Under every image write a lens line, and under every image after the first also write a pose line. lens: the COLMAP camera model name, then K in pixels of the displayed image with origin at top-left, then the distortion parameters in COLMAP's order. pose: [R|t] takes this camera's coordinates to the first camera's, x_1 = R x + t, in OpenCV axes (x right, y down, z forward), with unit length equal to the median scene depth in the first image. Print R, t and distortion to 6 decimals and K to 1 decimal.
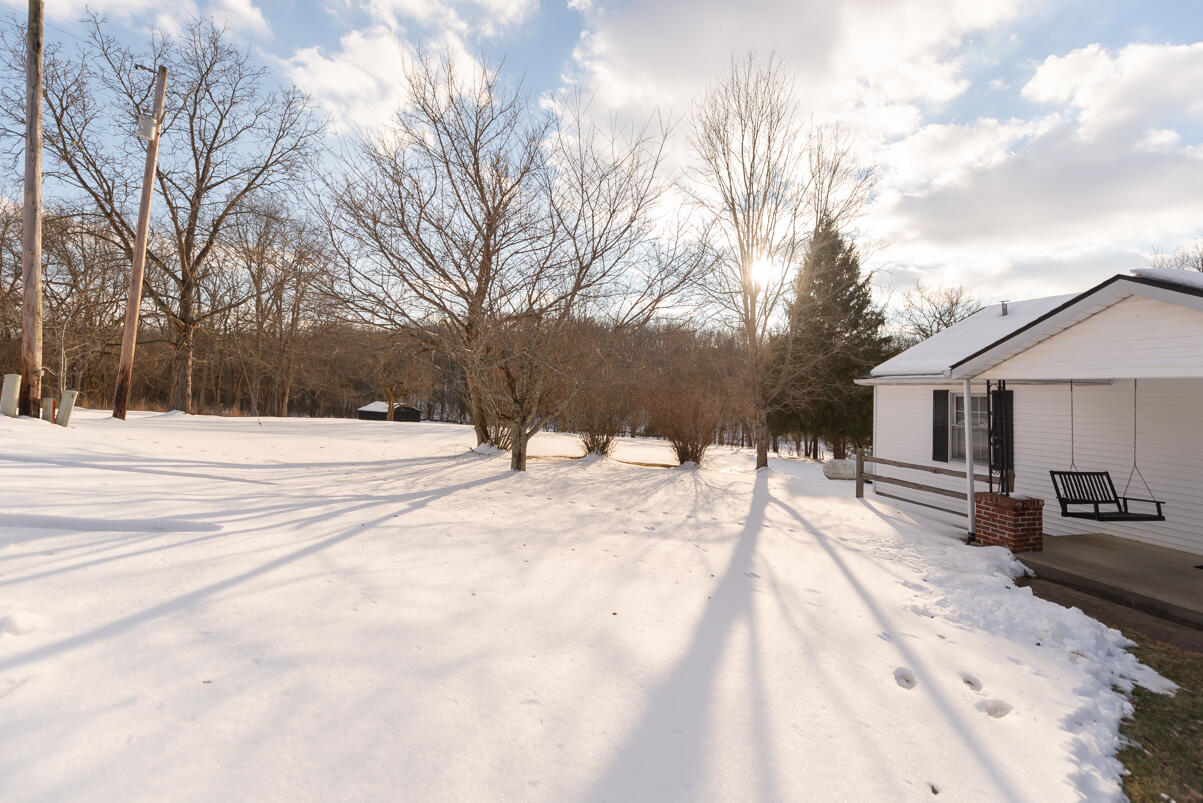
lens RADIAL K [[478.5, 0, 628.9], [0, 478.5, 374.7], [0, 0, 1]] dist [0.000368, -0.000411]
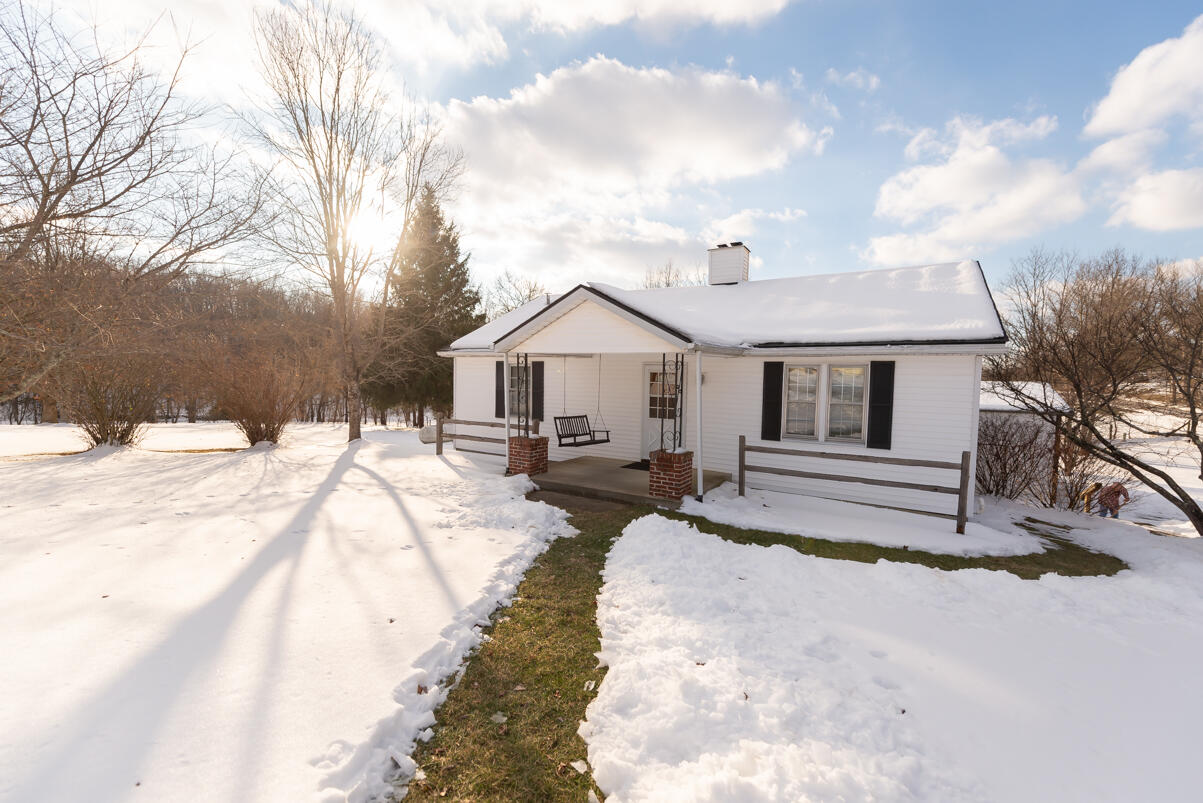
lens RADIAL K [[471.8, 0, 601.6], [0, 471.8, 396.6], [0, 0, 1]] dist [0.002532, 0.000180]
pose [[0.751481, -0.047677, 0.658029, 0.043758], [-0.021678, 0.995063, 0.096853, -0.000957], [-0.659398, -0.087048, 0.746738, -0.119318]]
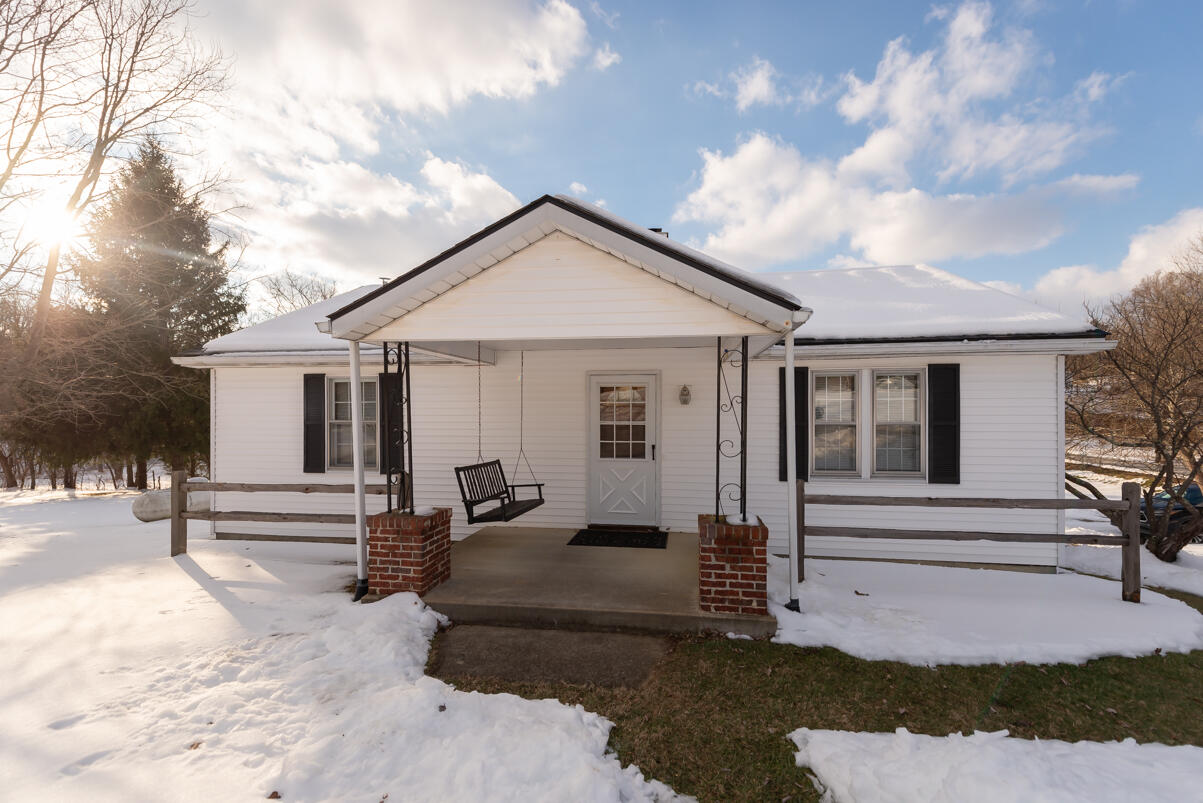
lens RADIAL K [[477.6, 0, 603.8], [0, 477.6, 412.6], [0, 0, 1]] dist [0.003013, -0.000059]
pose [[0.434958, -0.035181, 0.899763, 0.238427], [-0.021566, 0.998543, 0.049468, 0.055552], [-0.900192, -0.040921, 0.433566, 0.364774]]
